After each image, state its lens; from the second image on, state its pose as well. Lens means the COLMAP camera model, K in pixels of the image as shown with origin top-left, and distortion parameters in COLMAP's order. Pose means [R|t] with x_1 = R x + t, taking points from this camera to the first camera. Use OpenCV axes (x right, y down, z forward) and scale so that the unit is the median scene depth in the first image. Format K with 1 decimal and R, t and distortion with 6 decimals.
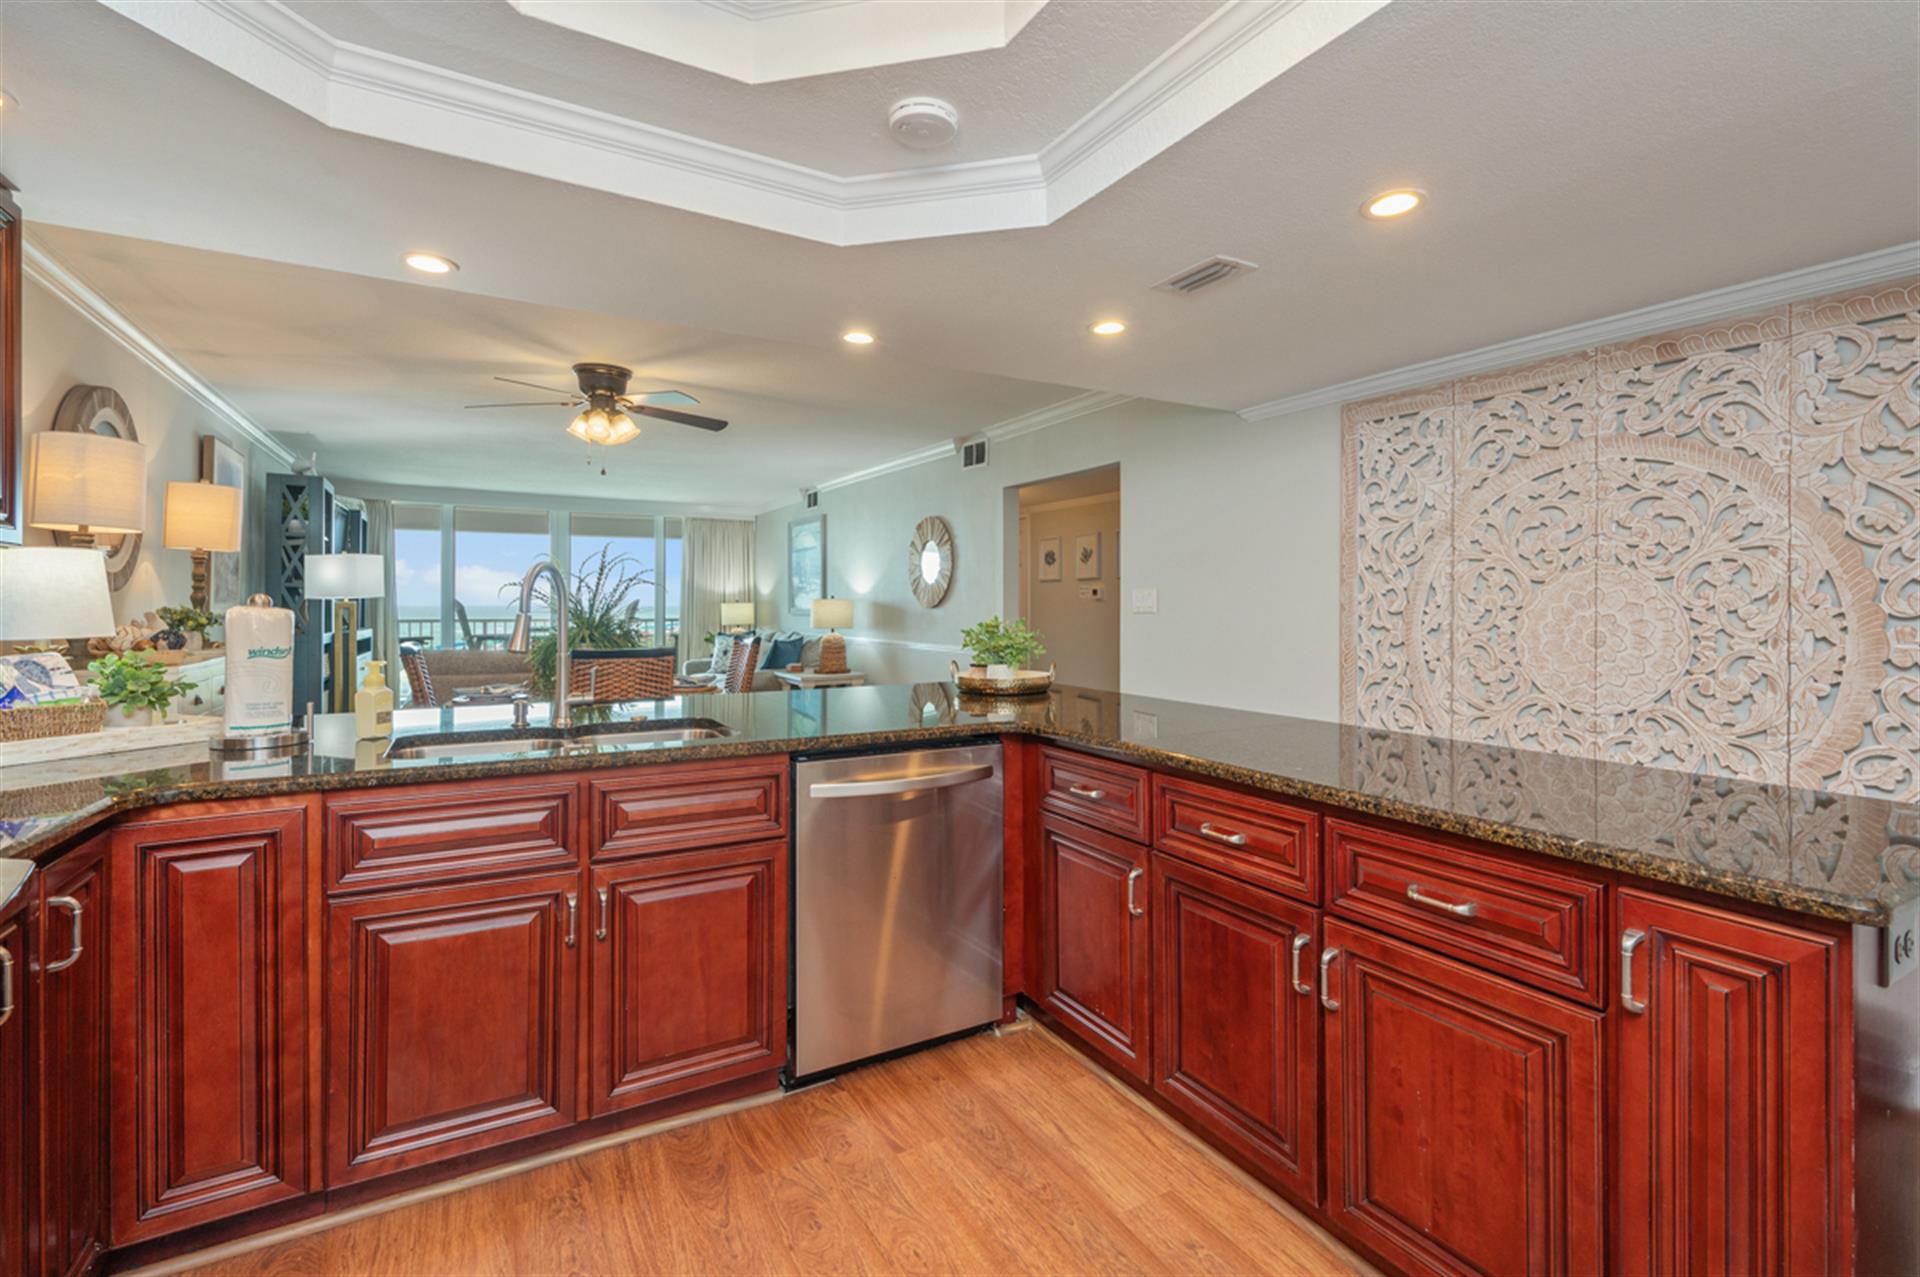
lens RADIAL K [[856.9, 0, 958.5], [0, 856.9, 603.0], [0, 0, 1]] dist [-0.000379, 0.000242]
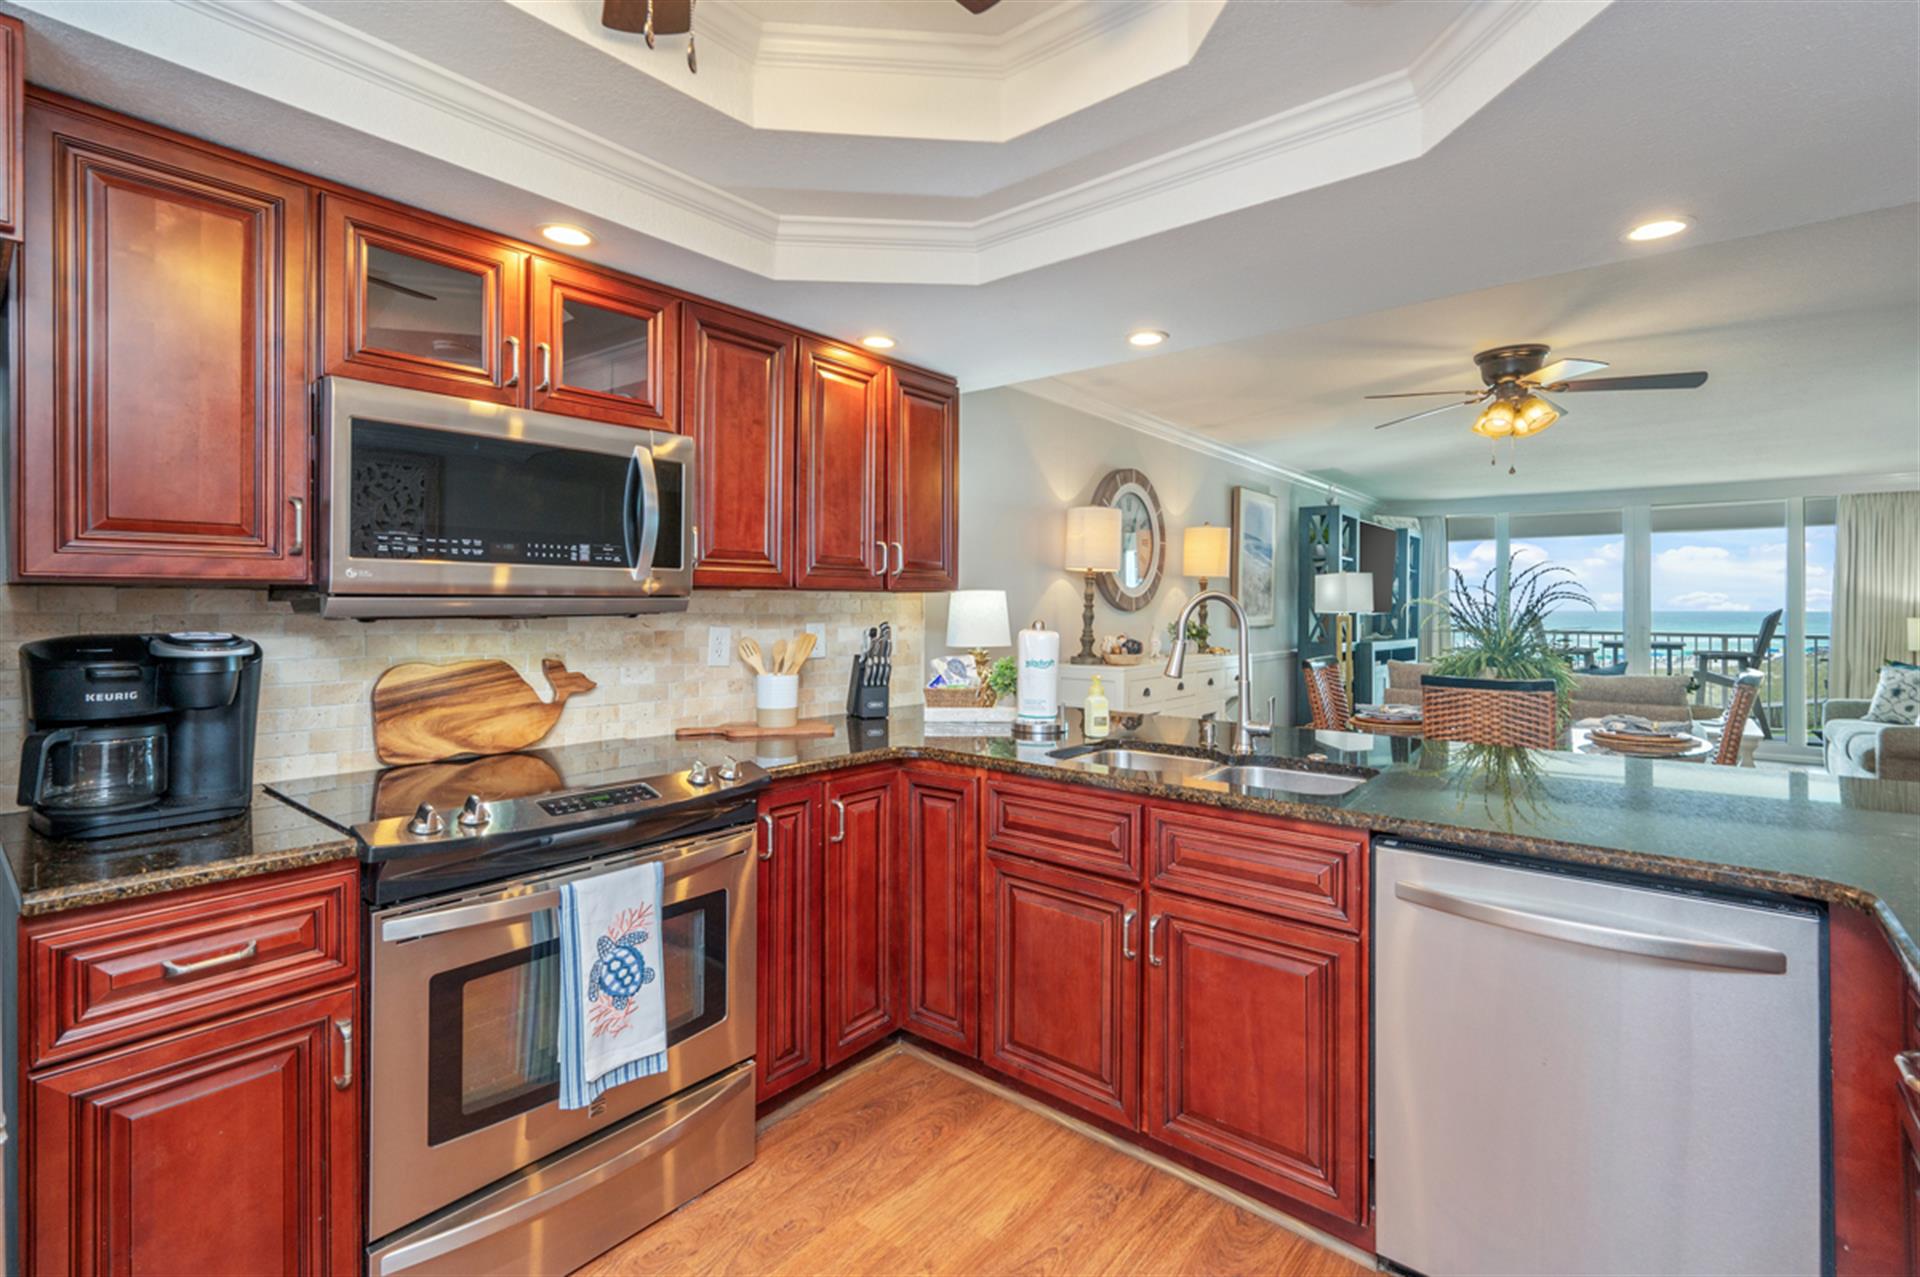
lens RADIAL K [[856.0, 0, 958.6], [0, 856.0, 596.3], [0, 0, 1]] dist [0.000559, 0.000418]
pose [[0.351627, -0.011679, -0.936067, 0.244332], [-0.001257, 0.999915, -0.012948, -0.018066], [0.936139, 0.005729, 0.351582, 0.220433]]
